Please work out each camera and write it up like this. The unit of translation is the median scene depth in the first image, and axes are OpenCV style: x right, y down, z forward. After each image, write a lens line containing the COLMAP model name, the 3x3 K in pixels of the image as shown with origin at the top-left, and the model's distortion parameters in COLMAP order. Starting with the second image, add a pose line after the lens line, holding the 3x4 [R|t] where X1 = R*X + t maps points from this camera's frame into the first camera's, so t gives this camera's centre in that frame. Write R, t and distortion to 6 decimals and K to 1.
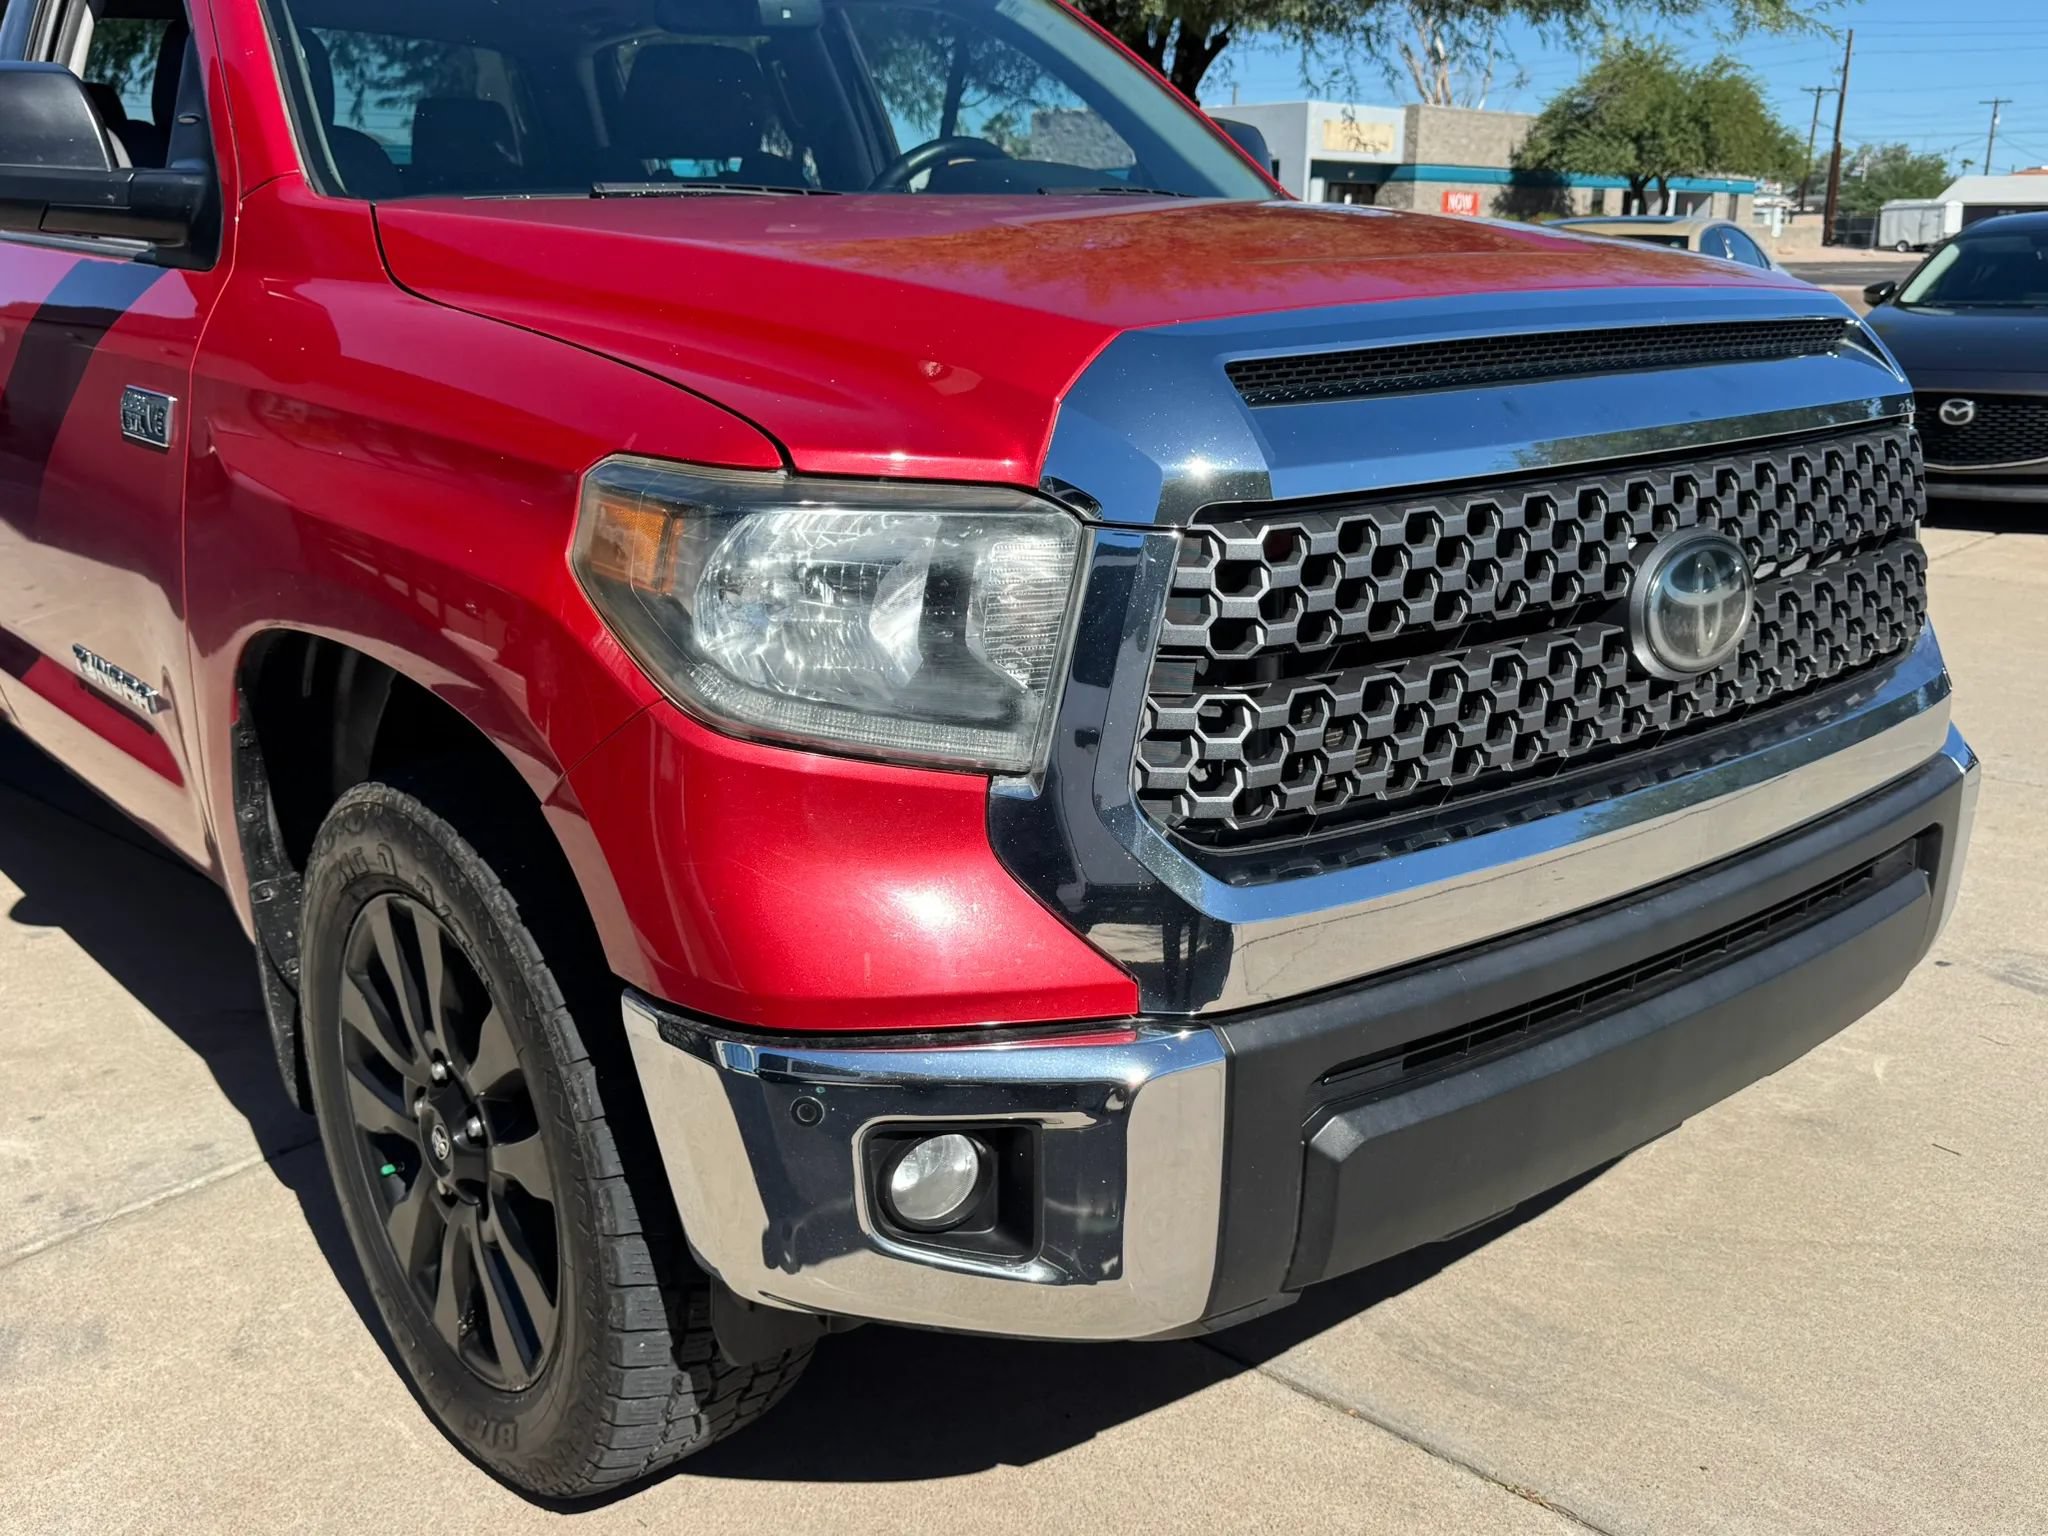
lens RADIAL K [[2056.7, 0, 1021.5], [0, 2056.7, 750.9], [0, 0, 1]] dist [0.010344, 0.000000]
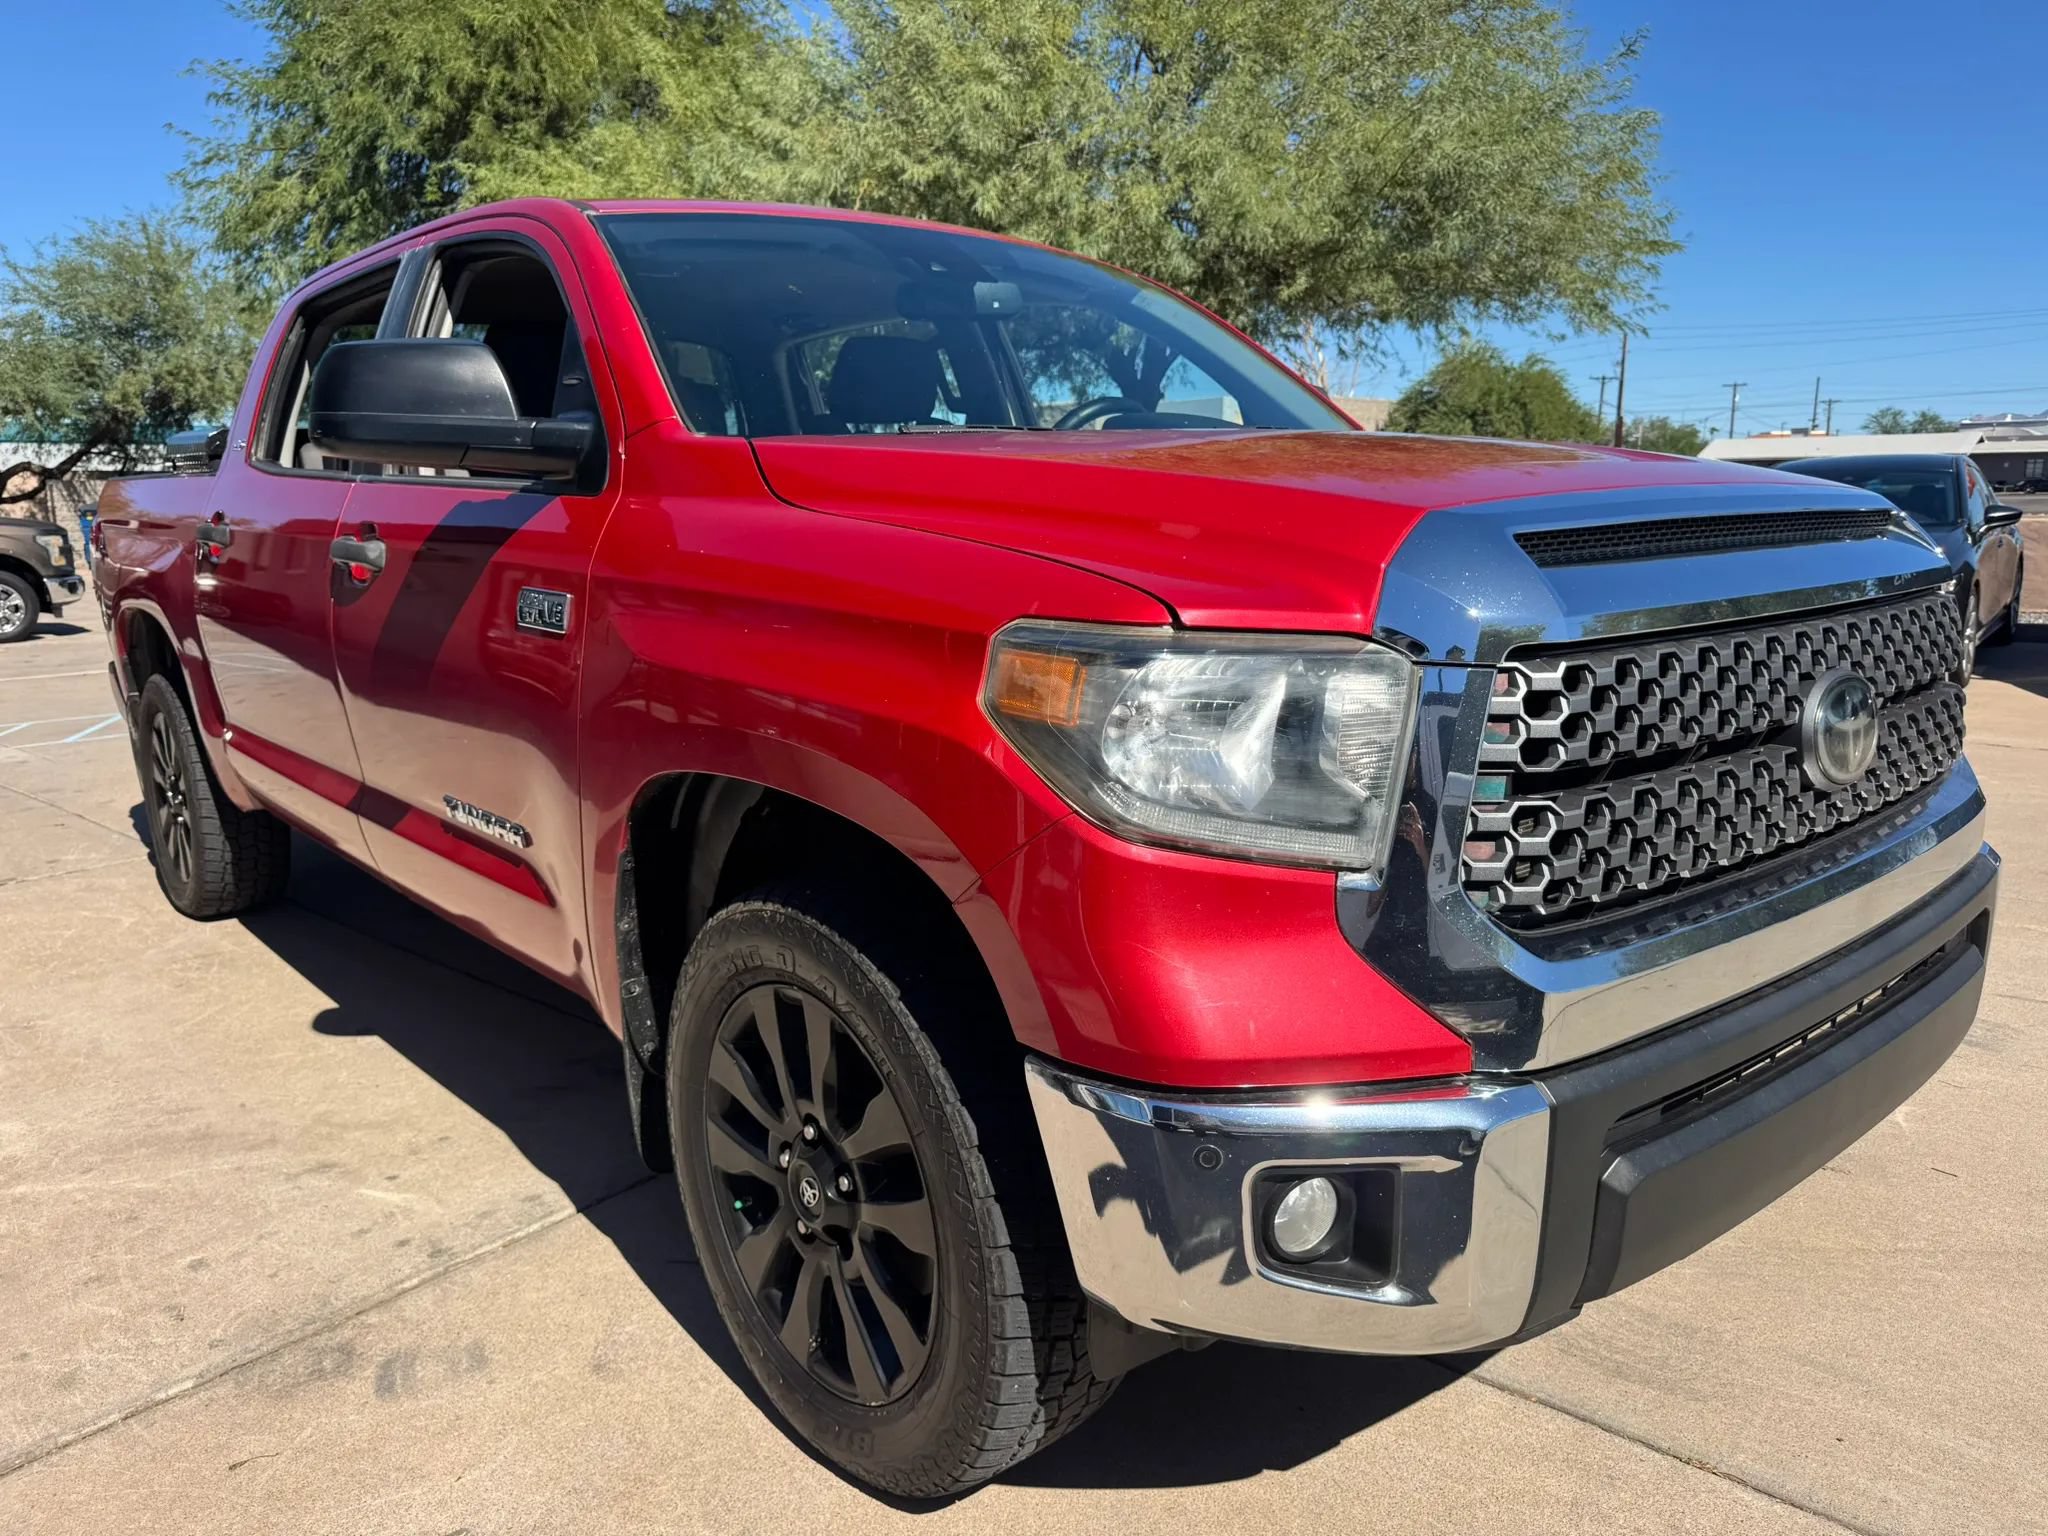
lens RADIAL K [[1555.5, 0, 1019.4], [0, 1555.5, 774.8], [0, 0, 1]] dist [0.016408, -0.021138]
pose [[0.999797, -0.018735, 0.007395, -0.155870], [0.019200, 0.997447, -0.068780, 0.010570], [-0.006088, 0.068908, 0.997604, 0.058864]]
